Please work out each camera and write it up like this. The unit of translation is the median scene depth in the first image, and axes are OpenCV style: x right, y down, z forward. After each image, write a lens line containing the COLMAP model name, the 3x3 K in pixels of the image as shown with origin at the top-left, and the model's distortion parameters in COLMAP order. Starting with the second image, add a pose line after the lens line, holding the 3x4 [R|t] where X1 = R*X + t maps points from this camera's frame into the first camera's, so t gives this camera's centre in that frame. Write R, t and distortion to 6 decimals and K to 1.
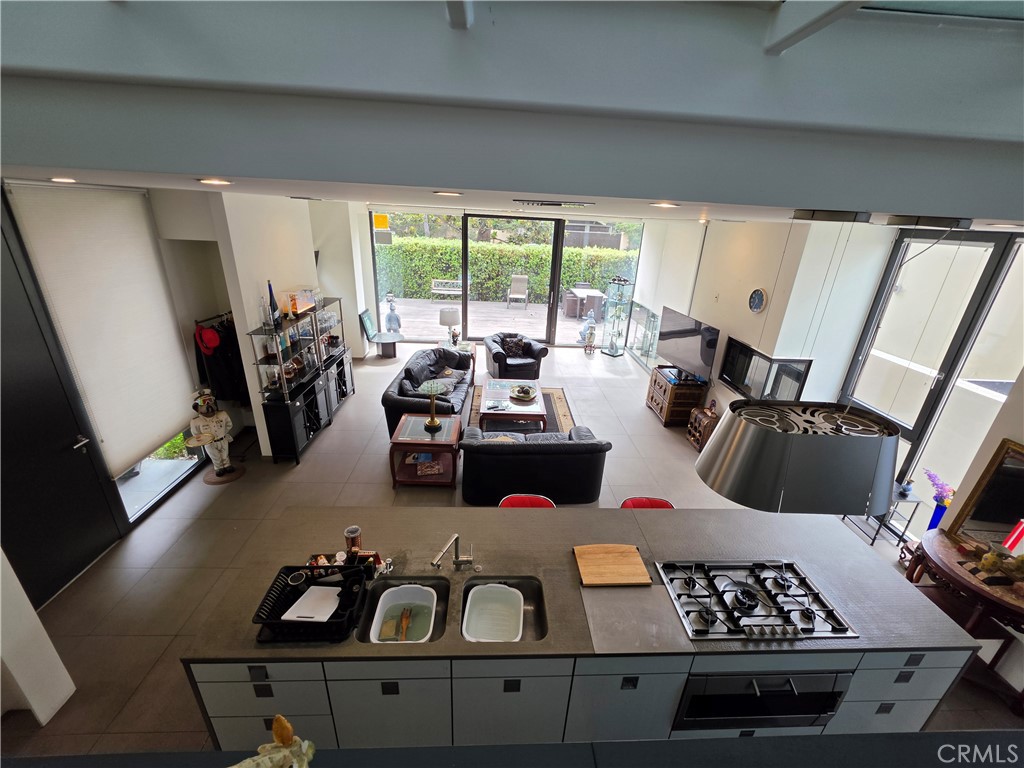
lens RADIAL K [[410.7, 0, 511.9], [0, 410.7, 380.5], [0, 0, 1]] dist [-0.002435, 0.000030]
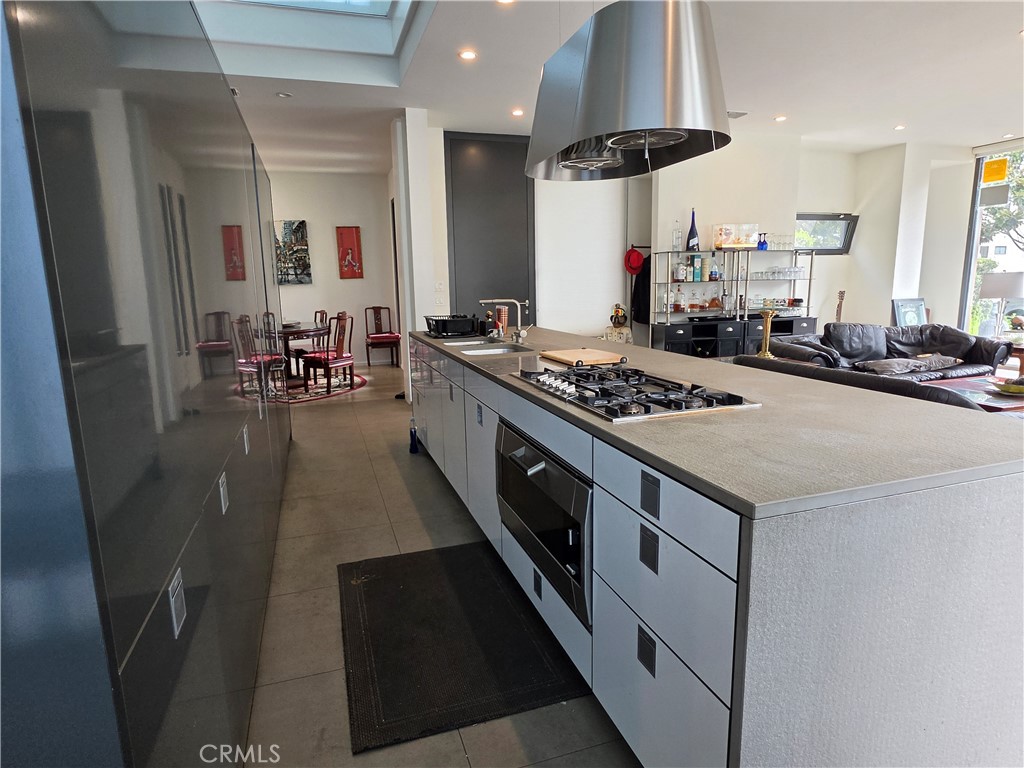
lens RADIAL K [[569.5, 0, 510.3], [0, 569.5, 382.8], [0, 0, 1]] dist [-0.000203, 0.001466]
pose [[0.271014, 0.124228, -0.954525, 0.695449], [-0.326389, 0.944750, 0.030286, 0.274159], [0.905550, 0.303339, 0.296587, 0.301363]]
